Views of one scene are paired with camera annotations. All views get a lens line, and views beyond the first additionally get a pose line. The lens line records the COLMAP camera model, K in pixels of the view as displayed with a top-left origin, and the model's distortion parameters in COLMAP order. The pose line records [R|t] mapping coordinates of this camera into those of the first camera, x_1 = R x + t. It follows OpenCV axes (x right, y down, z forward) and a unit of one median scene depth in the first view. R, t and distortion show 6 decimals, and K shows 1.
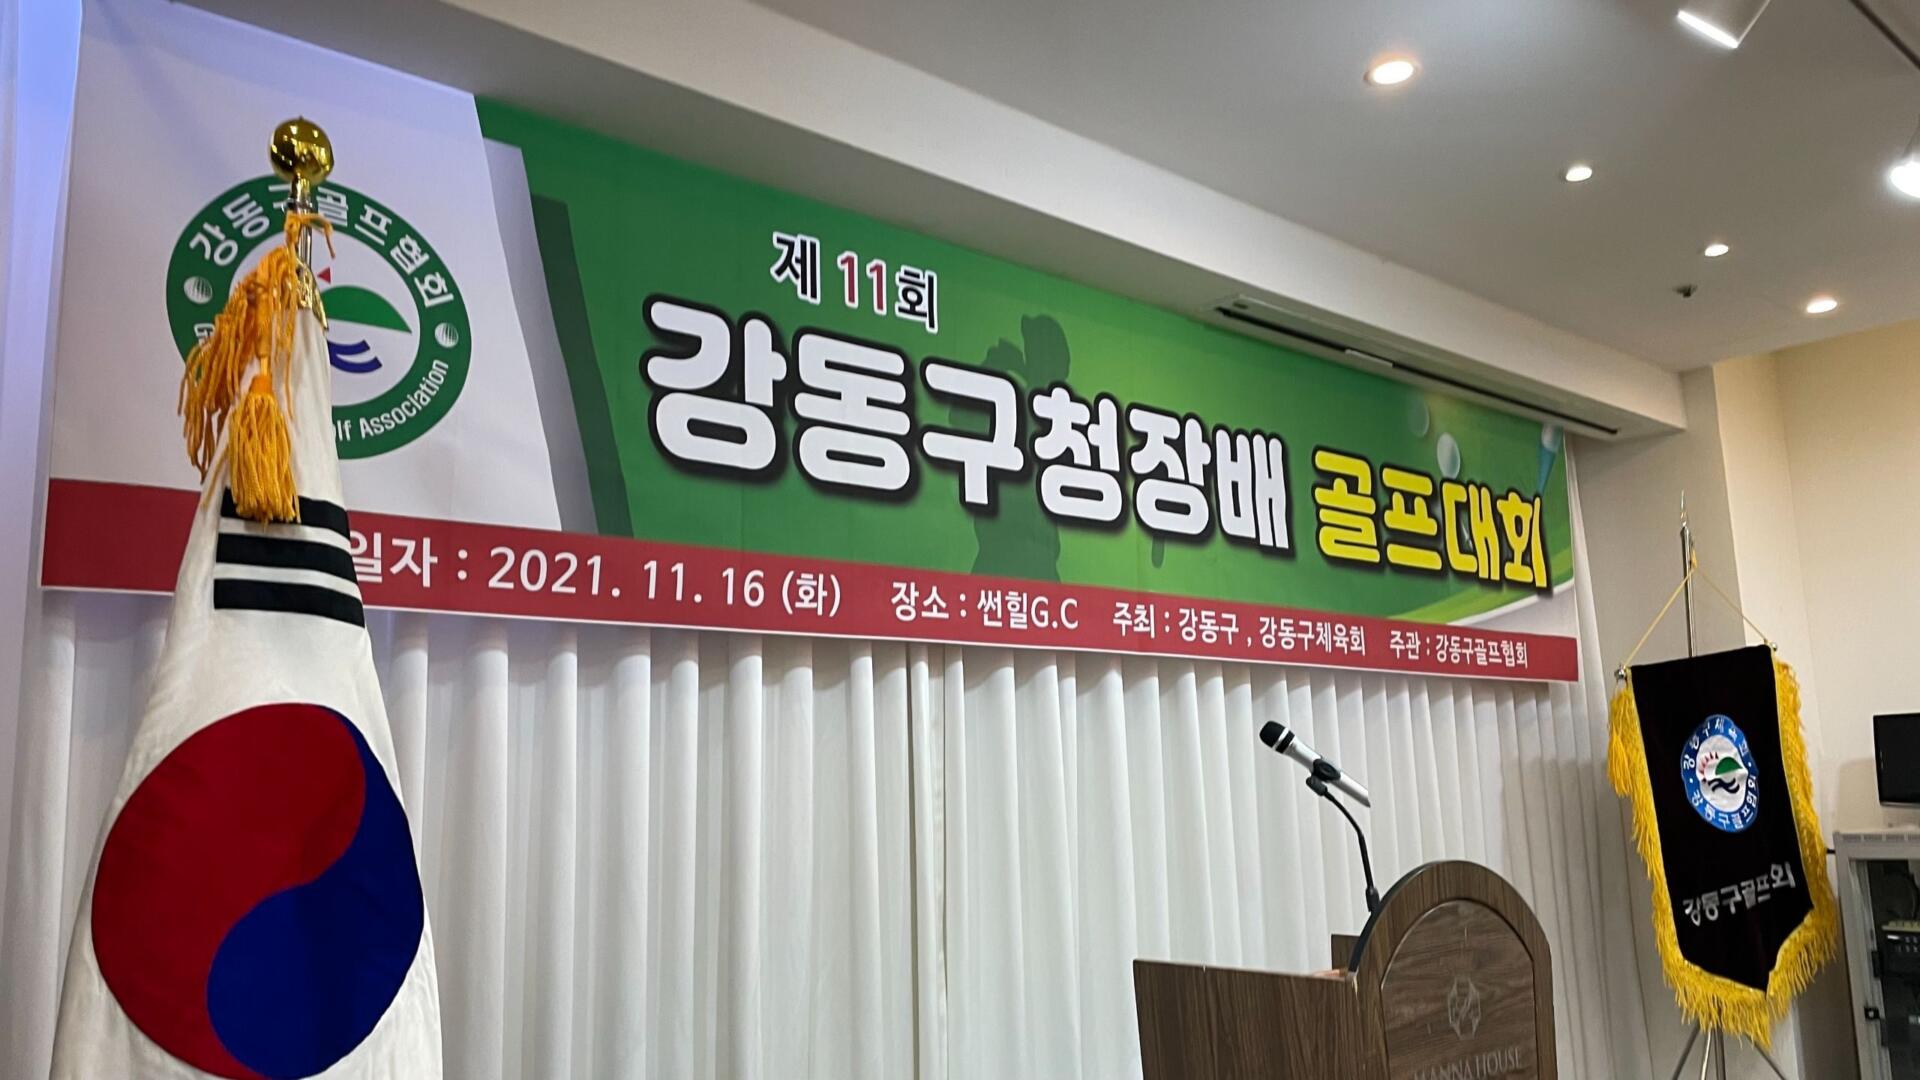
lens RADIAL K [[1468.7, 0, 960.9], [0, 1468.7, 539.9], [0, 0, 1]] dist [0.070768, -0.009982]
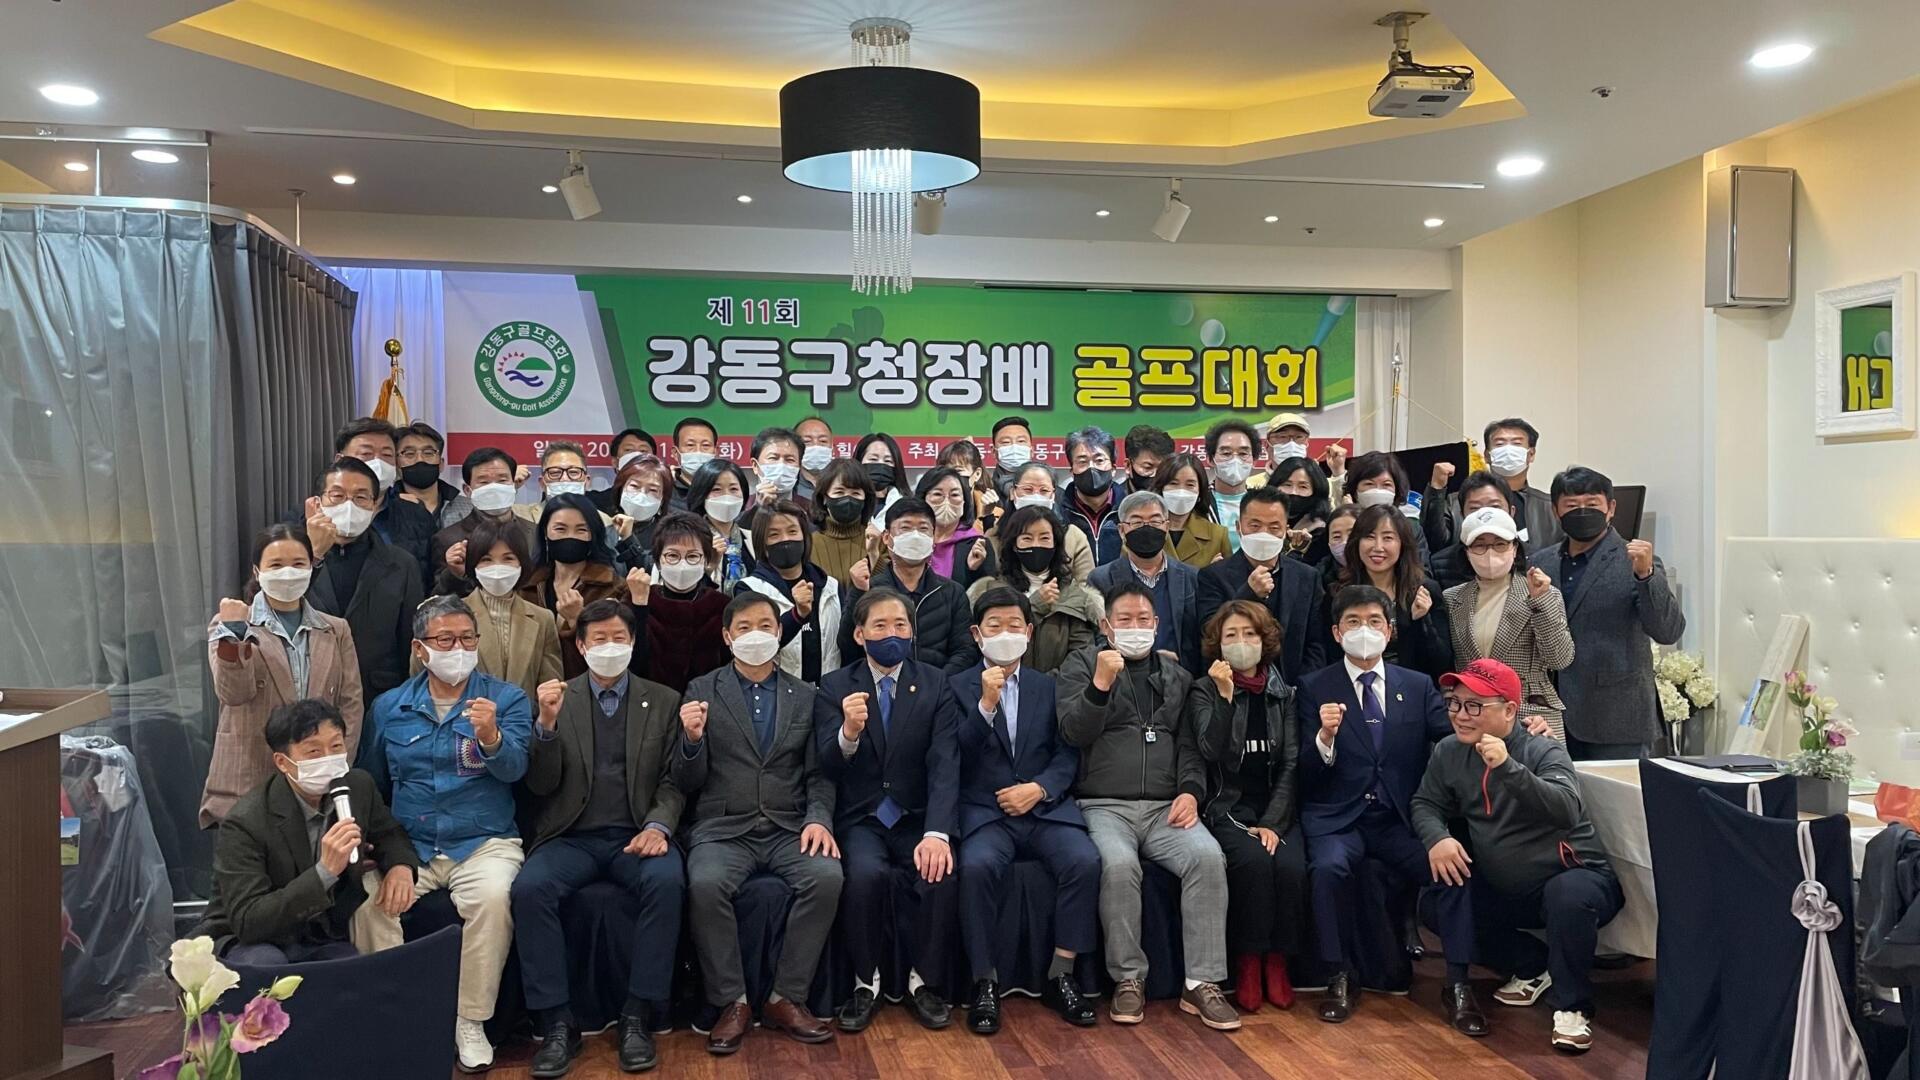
lens RADIAL K [[1468.7, 0, 959.3], [0, 1468.7, 549.4], [0, 0, 1]] dist [0.070768, -0.009982]
pose [[0.852731, 0.025453, -0.521730, 1.242095], [0.073384, 0.983069, 0.167901, -0.152211], [0.517170, -0.181461, 0.836425, -0.723024]]
